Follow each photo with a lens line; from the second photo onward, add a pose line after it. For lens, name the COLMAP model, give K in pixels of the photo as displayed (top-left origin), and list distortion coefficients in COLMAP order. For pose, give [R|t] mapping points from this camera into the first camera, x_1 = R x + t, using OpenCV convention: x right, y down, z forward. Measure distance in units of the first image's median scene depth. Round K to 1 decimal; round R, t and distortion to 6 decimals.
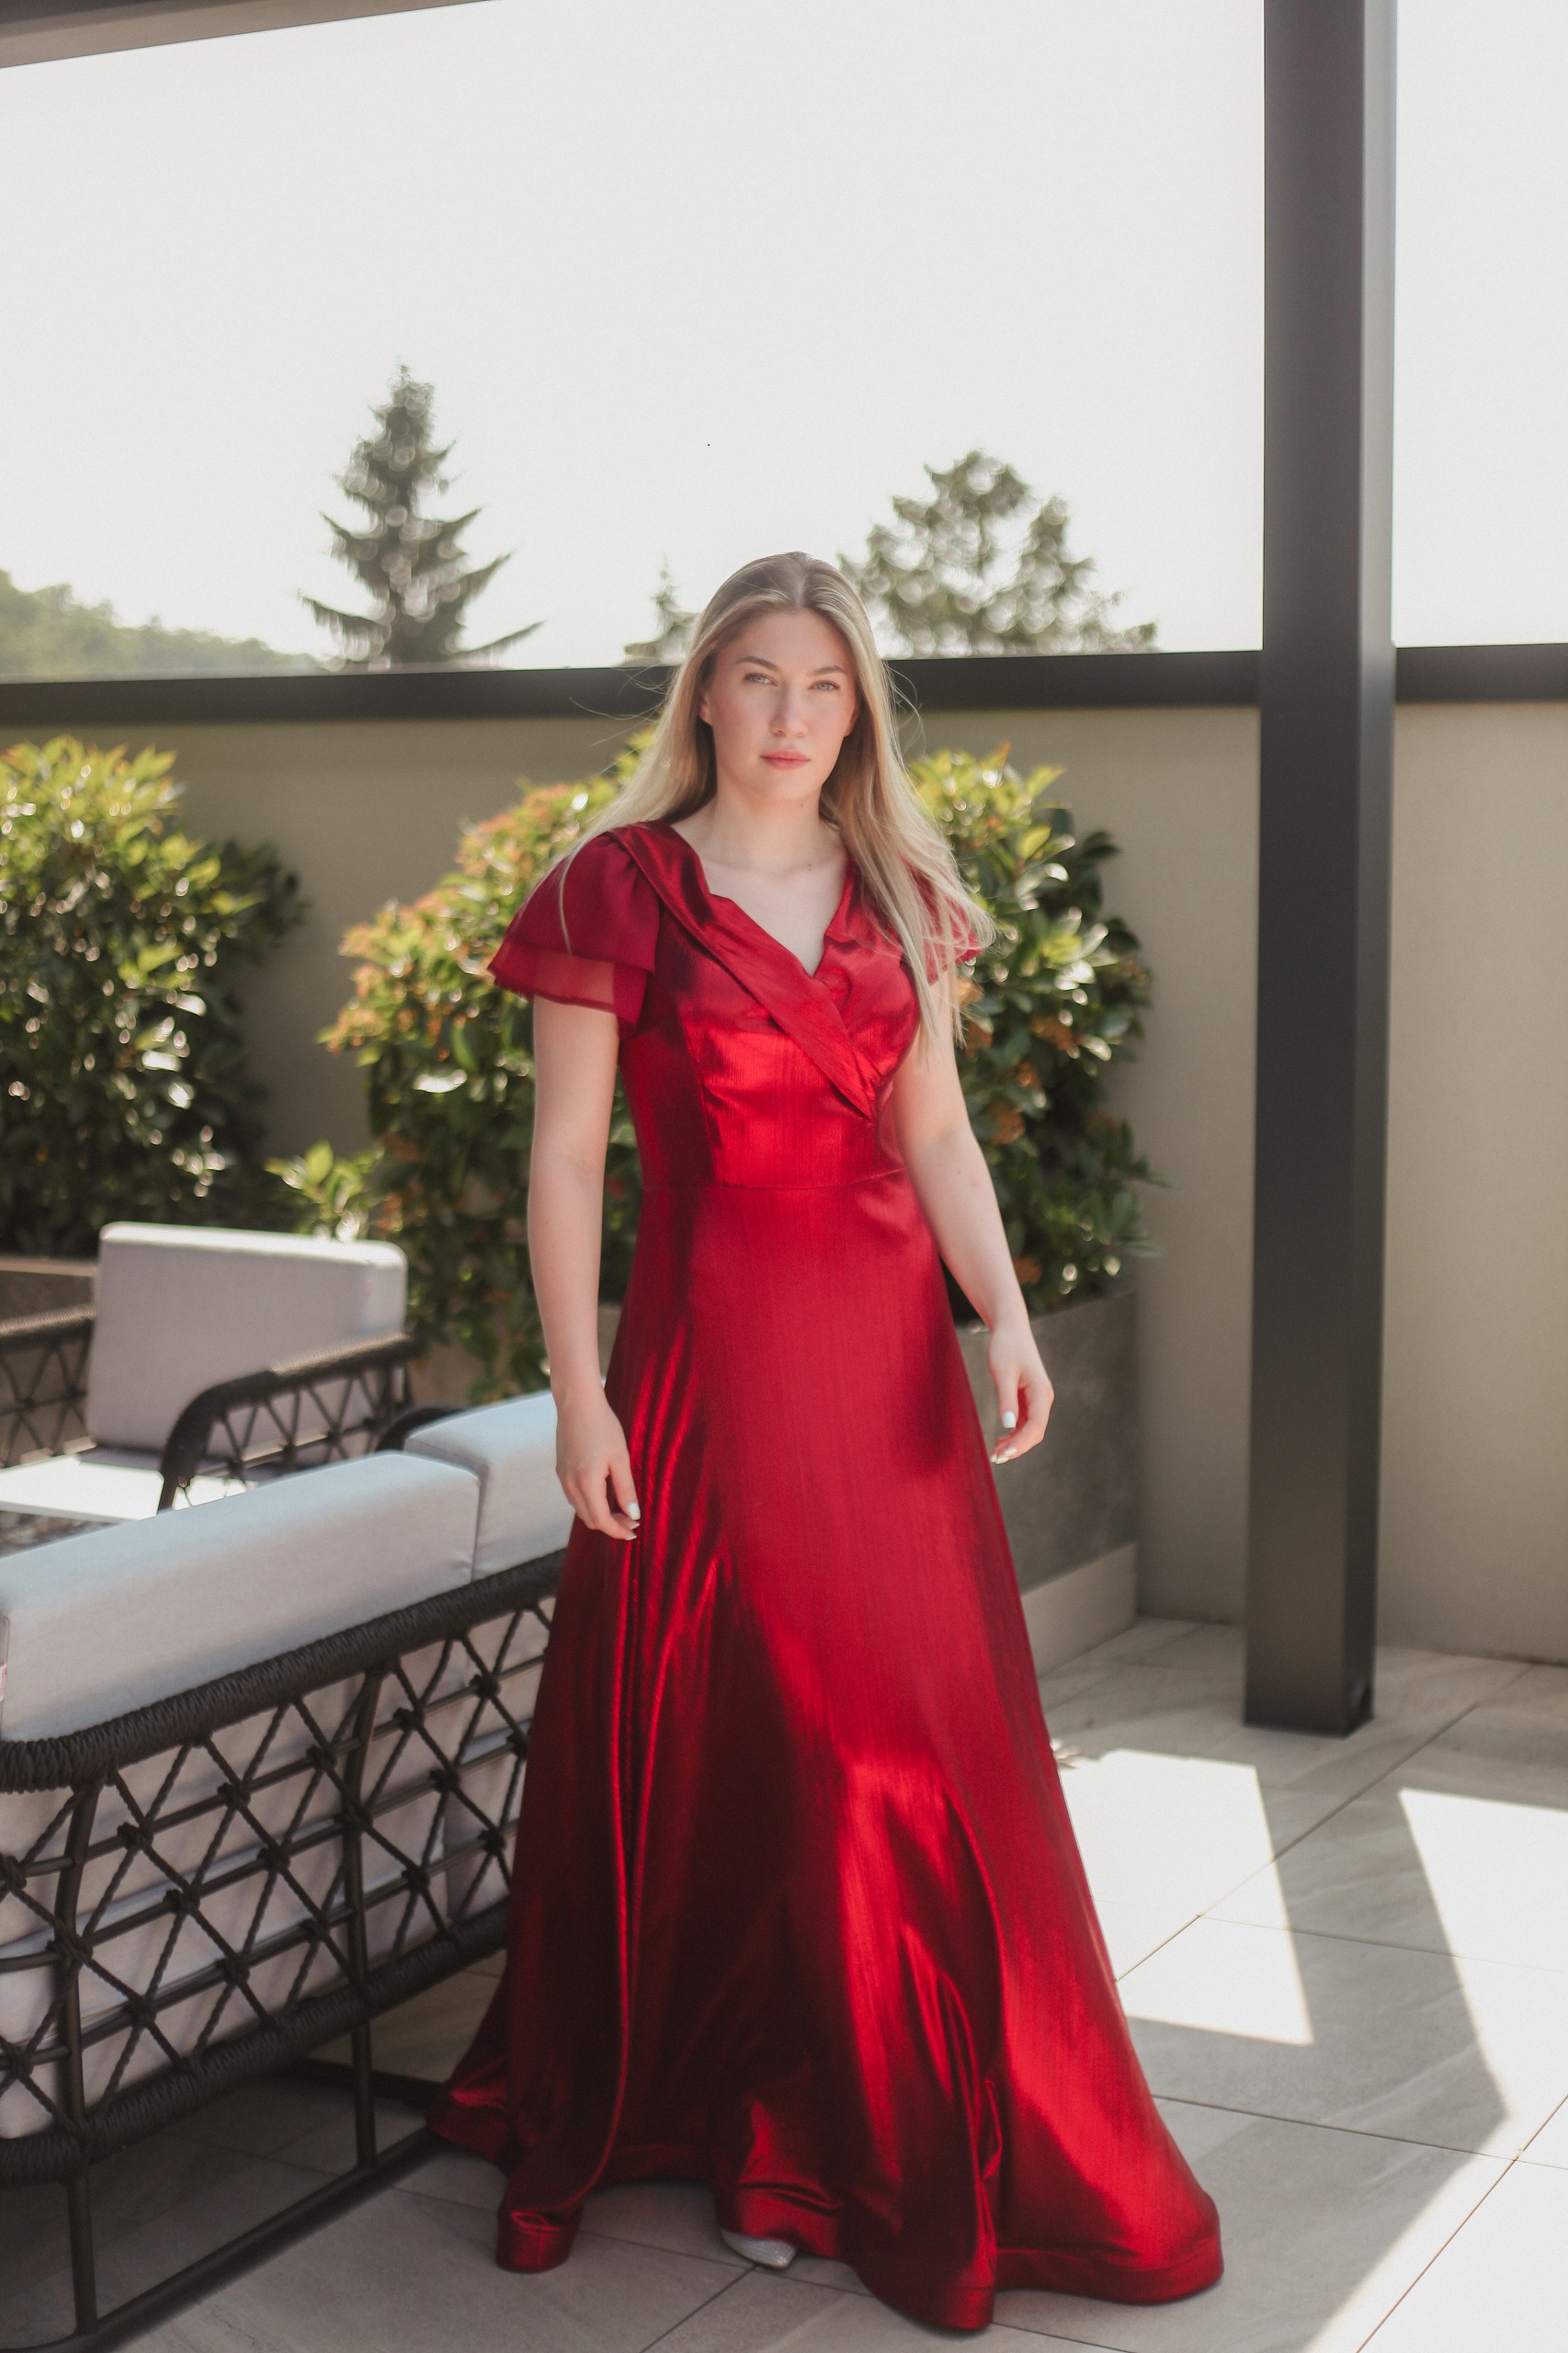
lens RADIAL K [[3432.6, 0, 785.6], [0, 3432.6, 1221.3], [0, 0, 1]] dist [-0.125233, -0.028329]
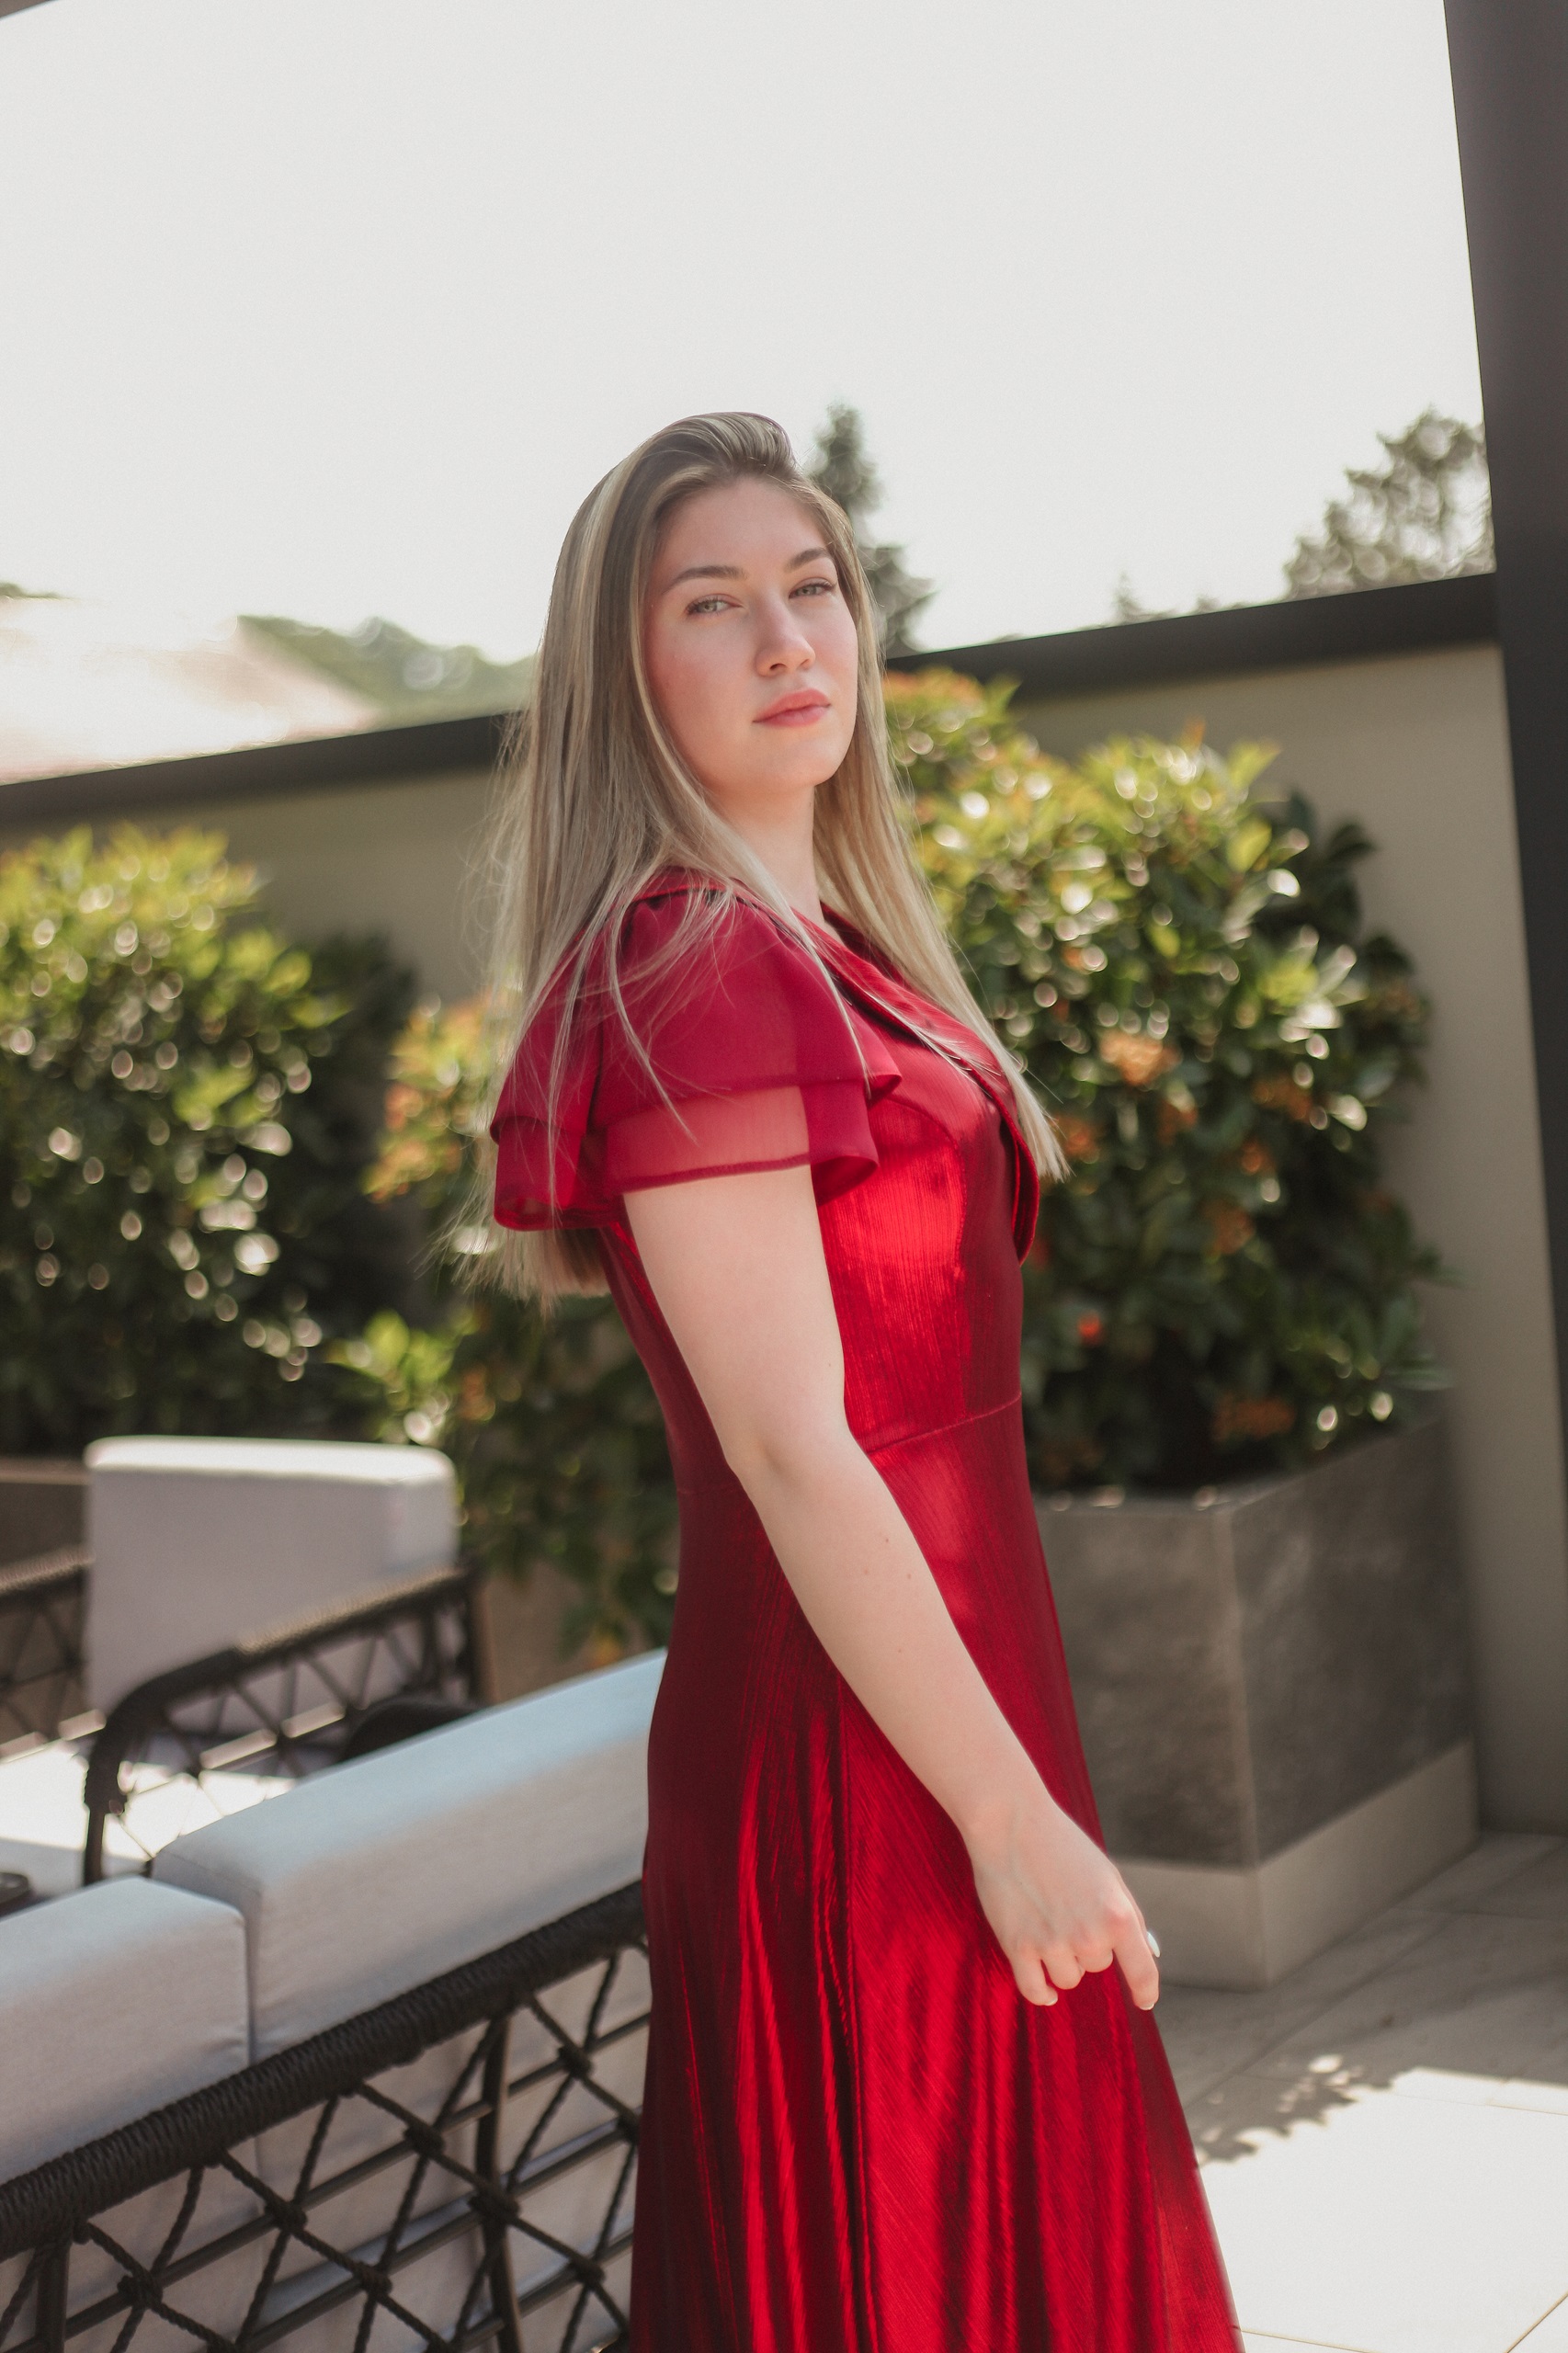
lens RADIAL K [[3408.2, 0, 784.0], [0, 3408.2, 1176.5], [0, 0, 1]] dist [-0.139036, -0.037965]
pose [[0.983614, -0.084107, -0.159467, 0.087021], [0.081611, 0.996418, -0.022151, -0.030083], [0.160759, 0.008774, 0.986955, 0.240397]]
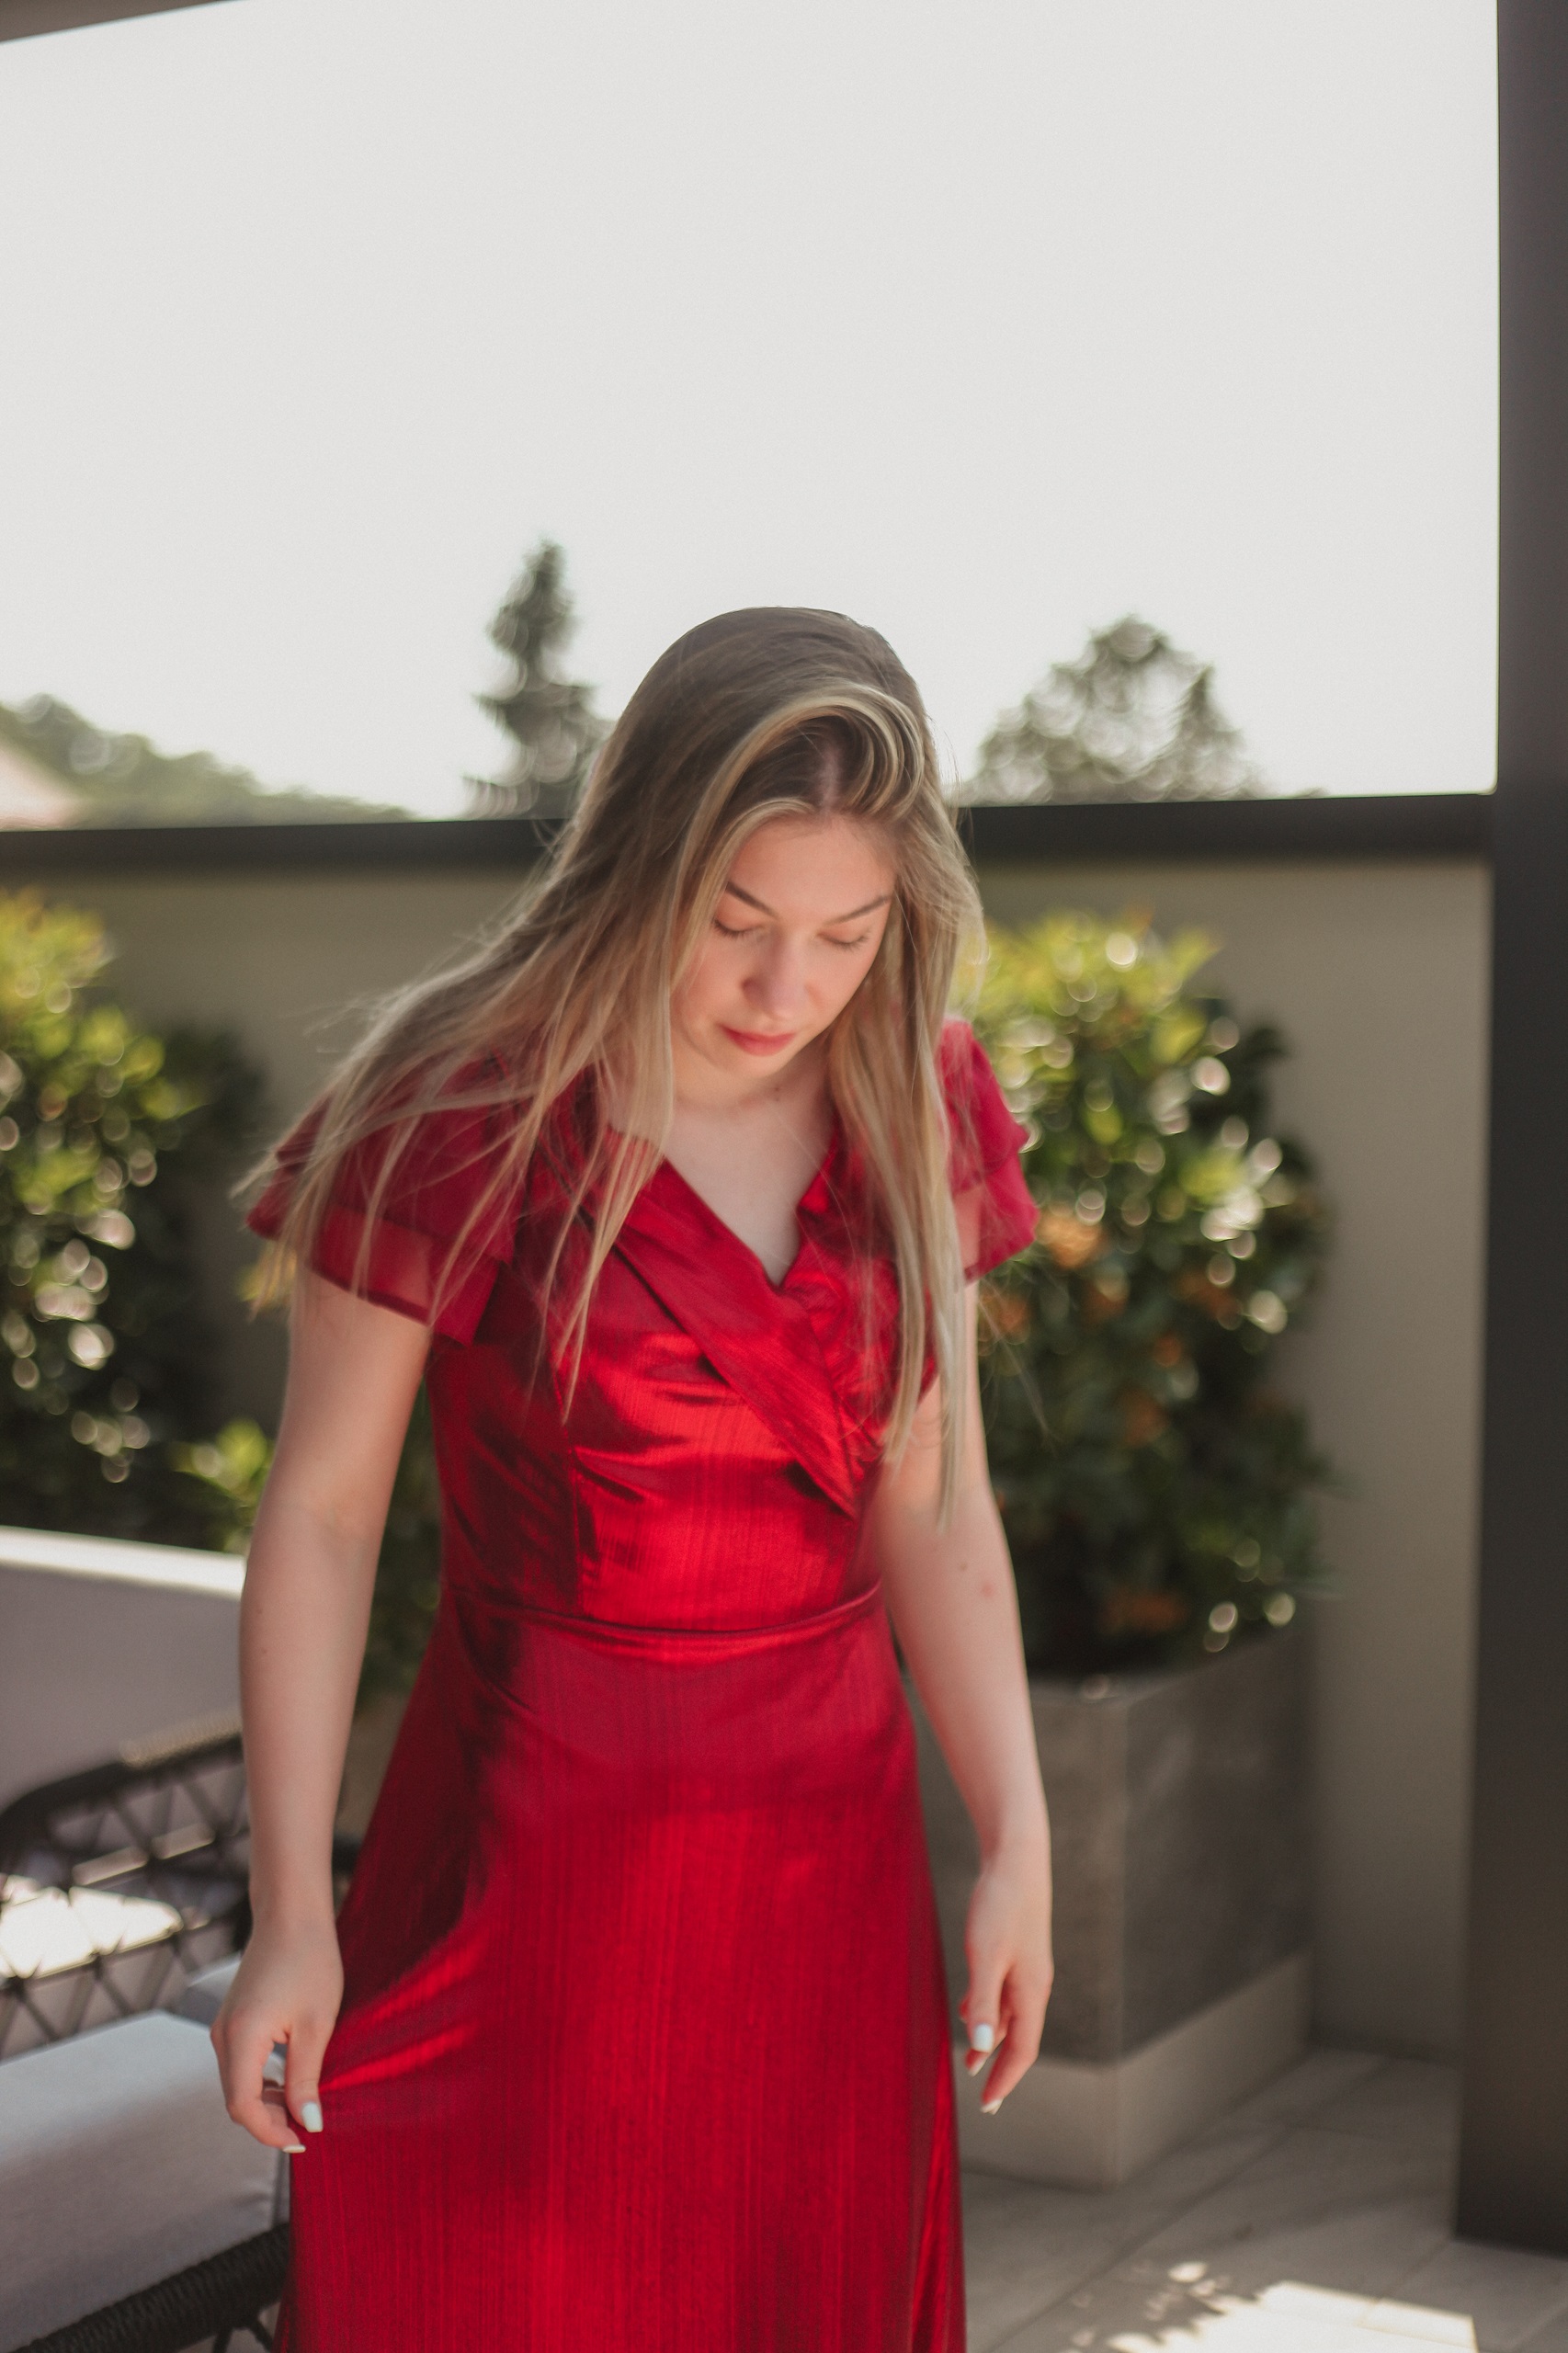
lens RADIAL K [[3432.6, 0, 785.6], [0, 3432.6, 1221.3], [0, 0, 1]] dist [-0.125233, -0.028329]
pose [[0.999020, 0.009091, -0.043307, 0.018636], [-0.011138, 0.998820, -0.047269, -0.033990], [0.042826, 0.047705, 0.997943, 0.243396]]
